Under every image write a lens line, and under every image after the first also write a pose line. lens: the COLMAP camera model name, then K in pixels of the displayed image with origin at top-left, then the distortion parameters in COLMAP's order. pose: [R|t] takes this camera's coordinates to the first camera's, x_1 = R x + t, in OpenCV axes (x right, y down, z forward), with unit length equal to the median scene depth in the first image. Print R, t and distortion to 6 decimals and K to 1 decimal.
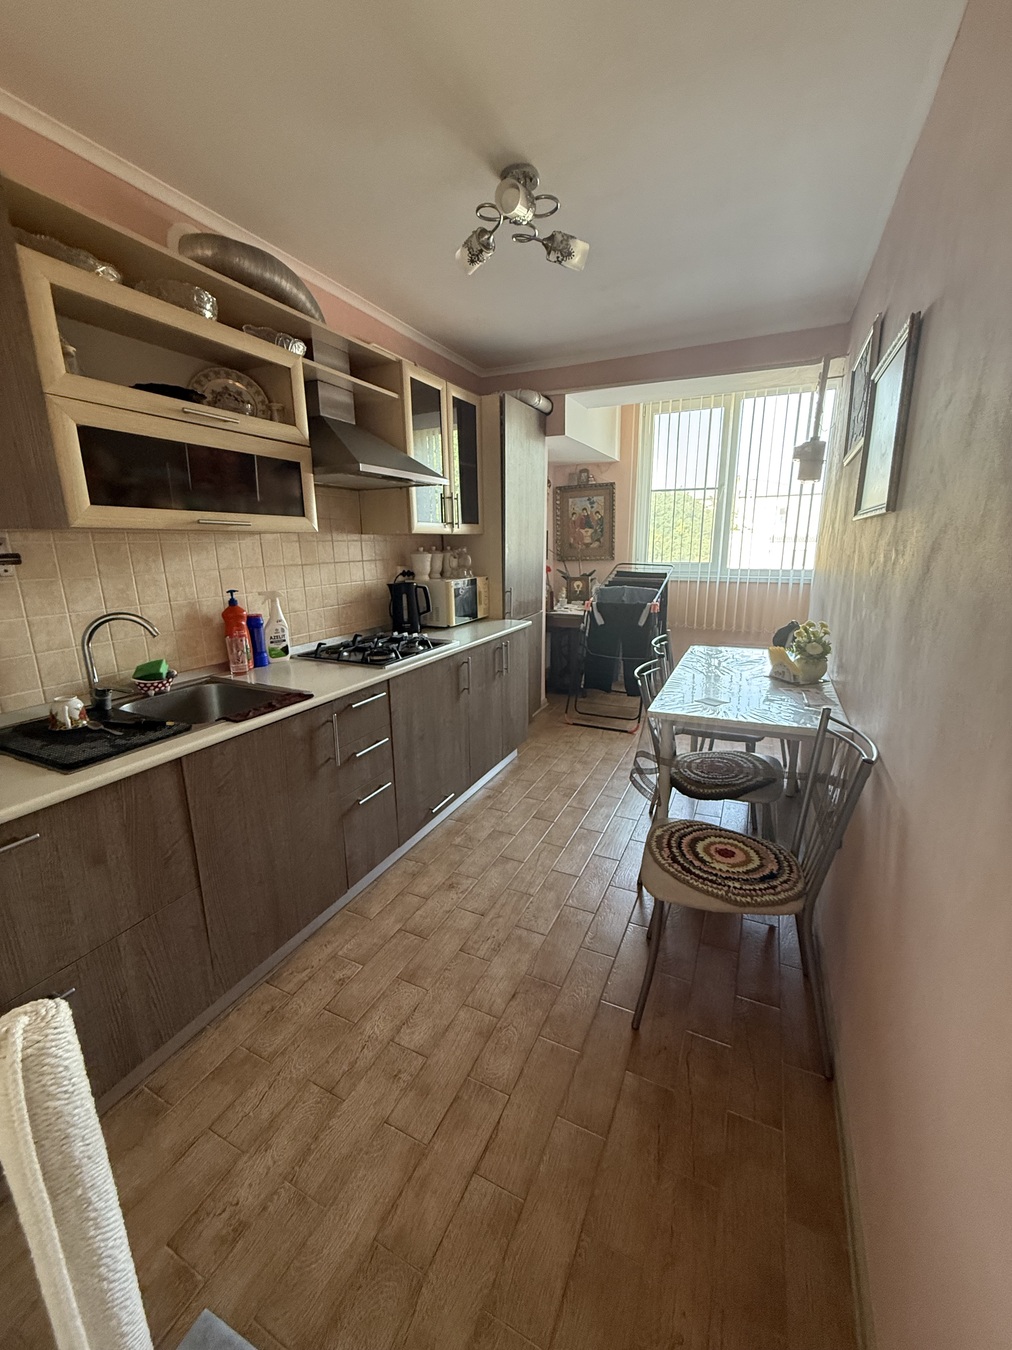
lens RADIAL K [[543.3, 0, 498.6], [0, 543.3, 670.1], [0, 0, 1]] dist [-0.001148, -0.000913]
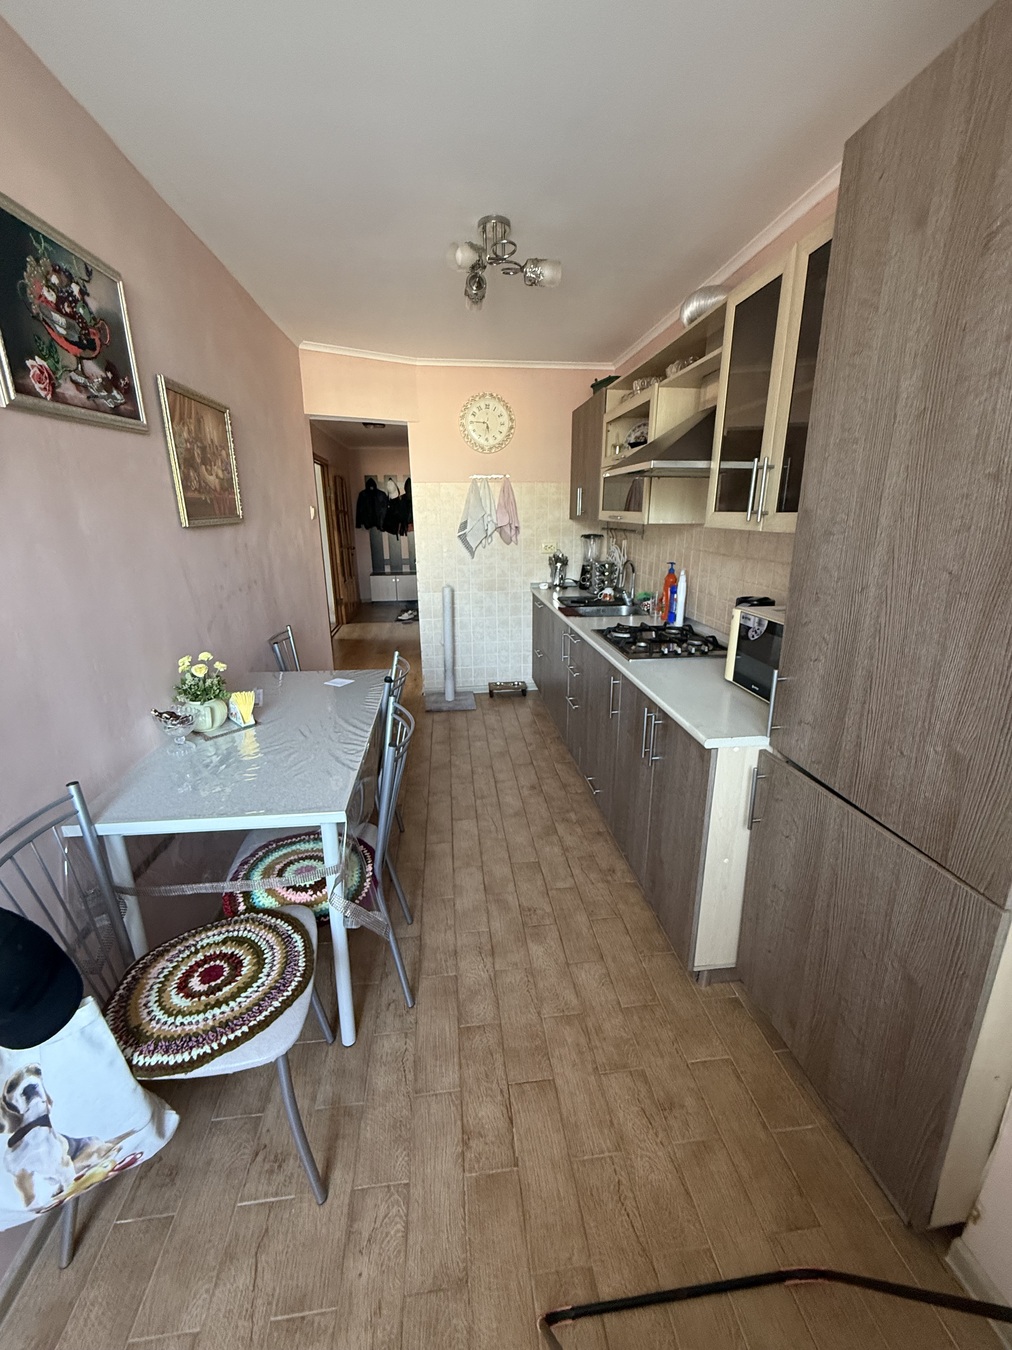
lens RADIAL K [[543.3, 0, 503.3], [0, 543.3, 671.5], [0, 0, 1]] dist [-0.001148, -0.000913]
pose [[-0.848480, 0.161966, -0.503834, 0.505672], [-0.112280, 0.875255, 0.470449, -0.400302], [0.517180, 0.455737, -0.724451, 1.492416]]
